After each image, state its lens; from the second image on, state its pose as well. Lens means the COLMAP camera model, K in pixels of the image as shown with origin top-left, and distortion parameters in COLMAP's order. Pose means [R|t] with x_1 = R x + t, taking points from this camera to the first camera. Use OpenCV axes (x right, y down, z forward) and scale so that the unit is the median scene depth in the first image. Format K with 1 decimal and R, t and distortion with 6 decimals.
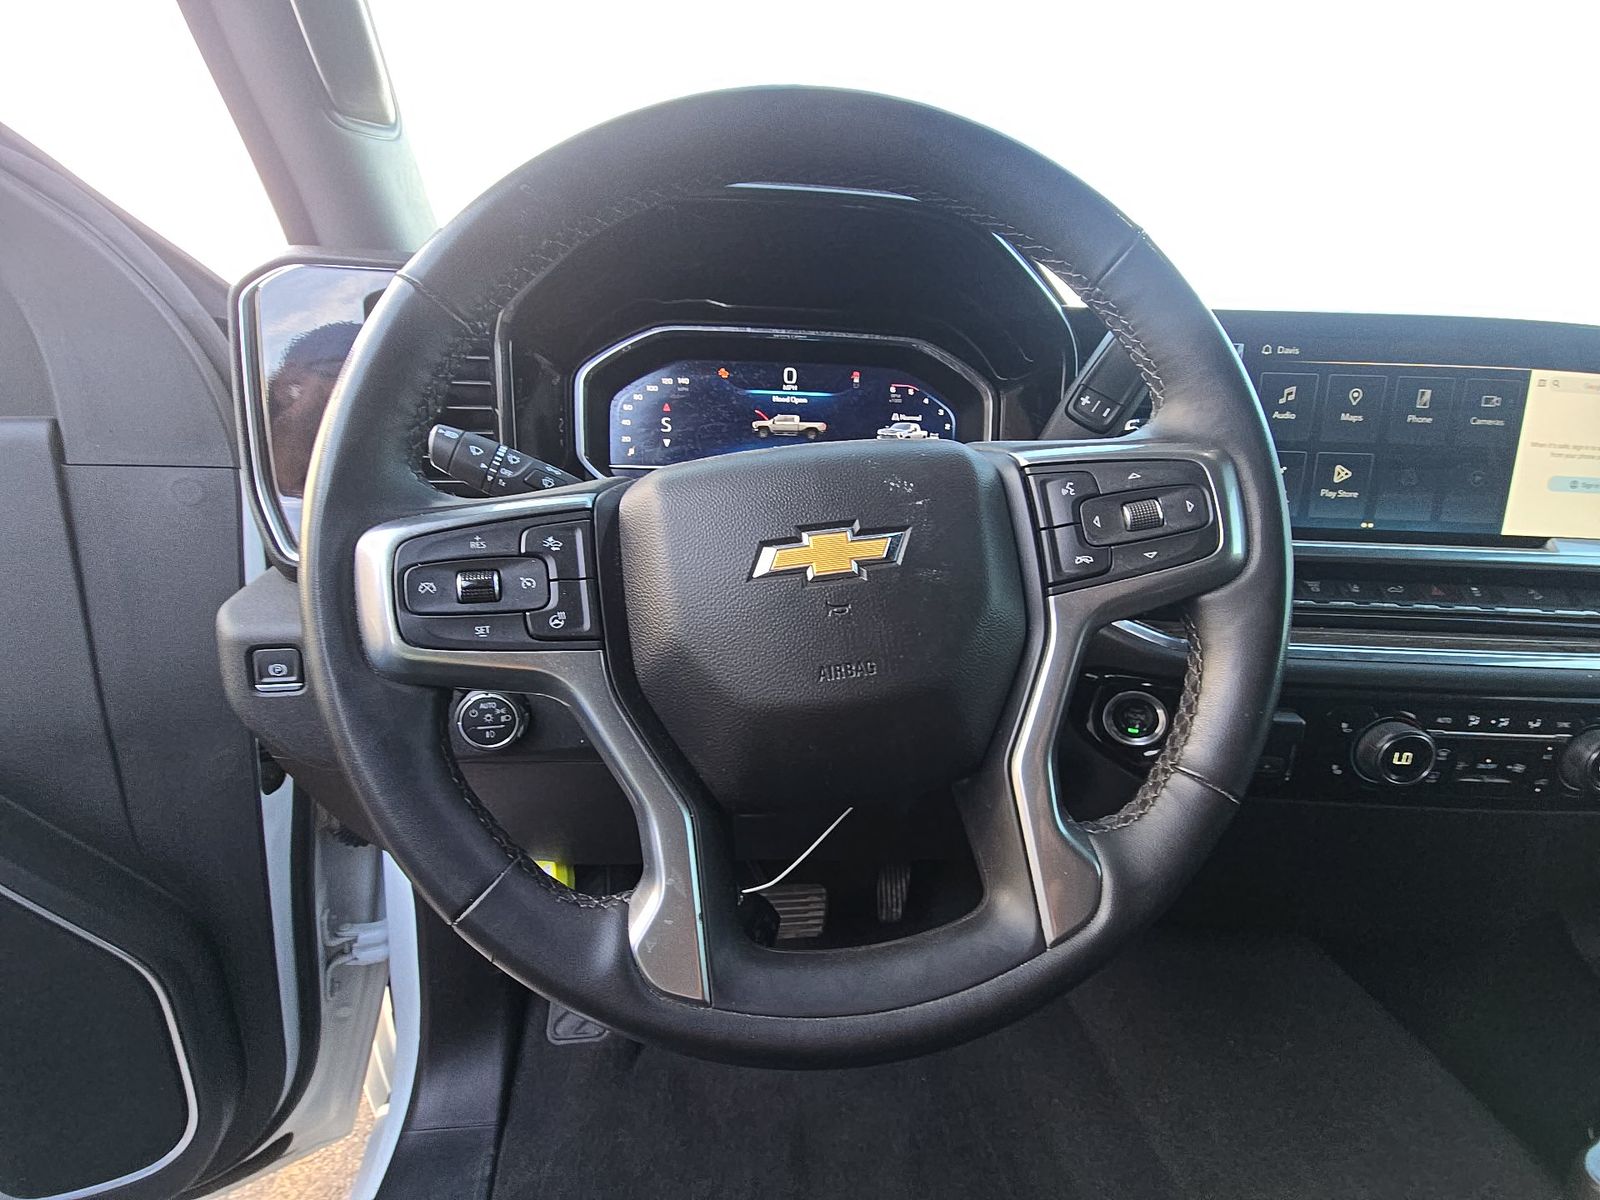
lens RADIAL K [[624.1, 0, 795.7], [0, 624.1, 608.7], [0, 0, 1]] dist [0.008101, -0.004896]
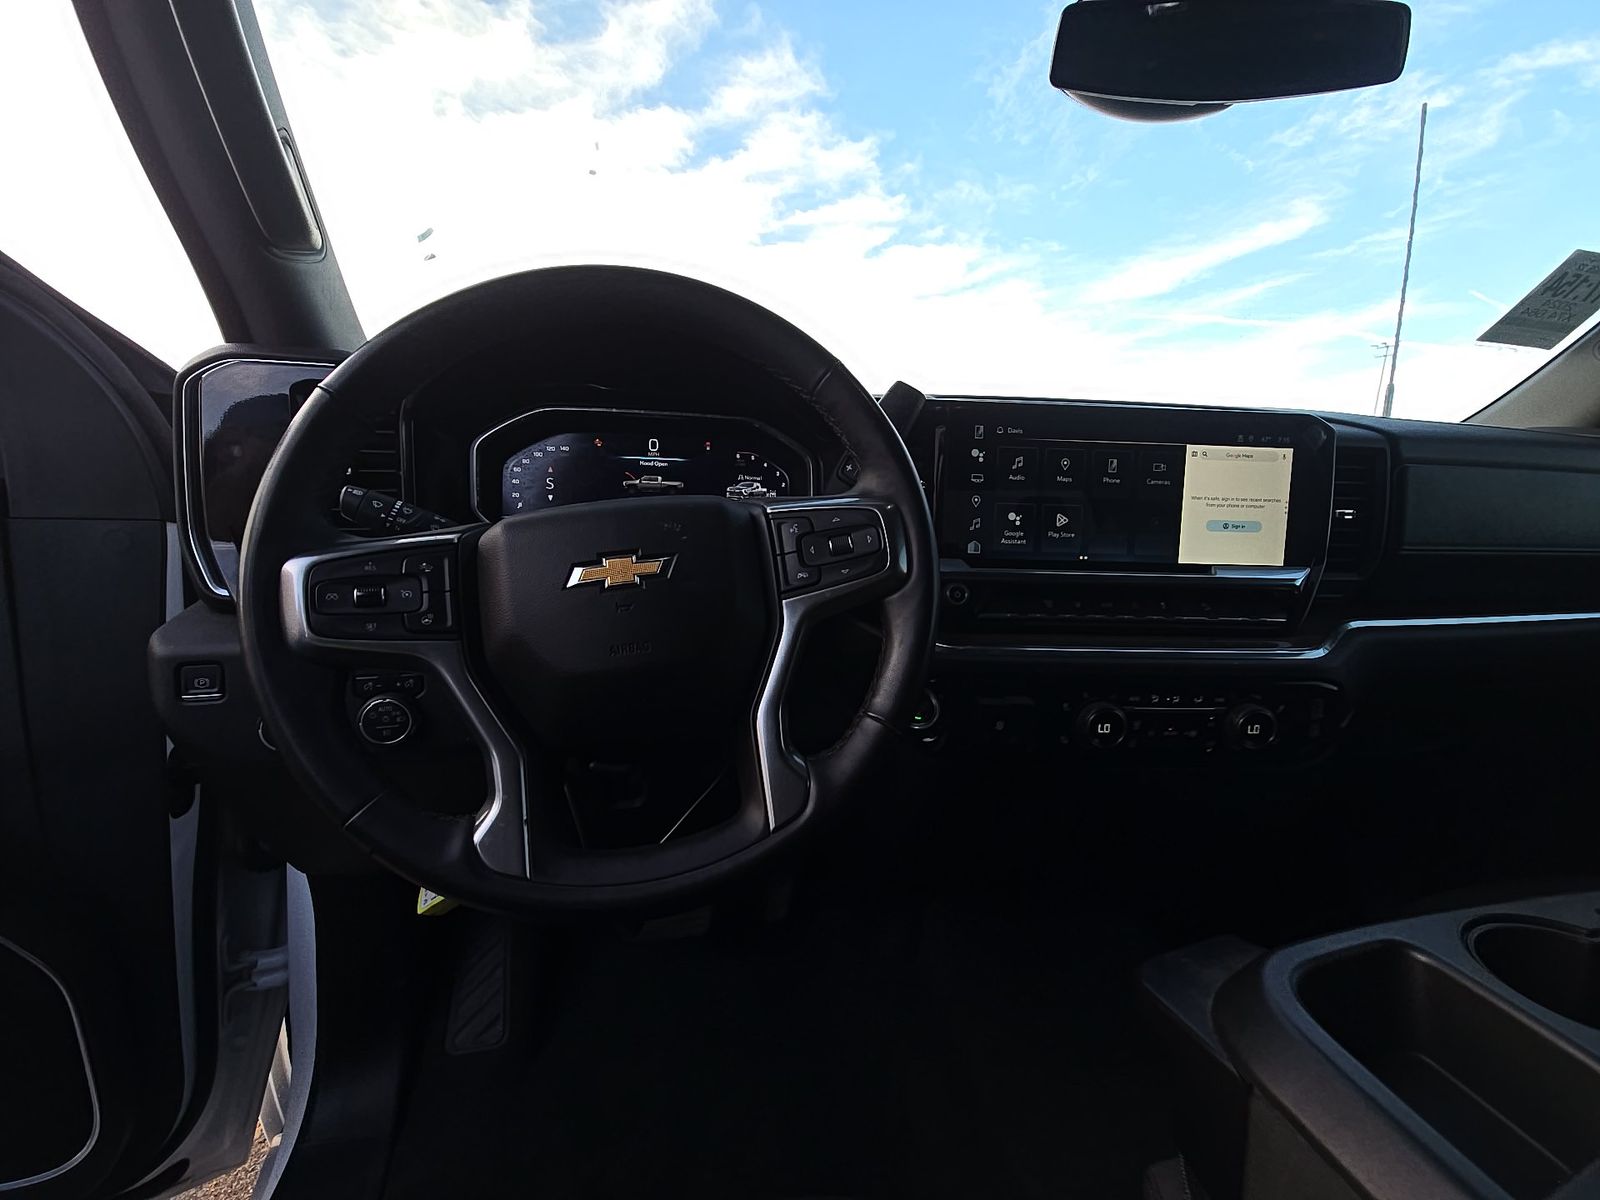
lens RADIAL K [[624.1, 0, 795.7], [0, 624.1, 608.7], [0, 0, 1]] dist [0.008101, -0.004896]
pose [[0.995479, -0.018230, 0.093211, 0.185854], [0.025812, 0.996396, -0.080798, 0.074288], [-0.091402, 0.082838, 0.992363, -0.288101]]
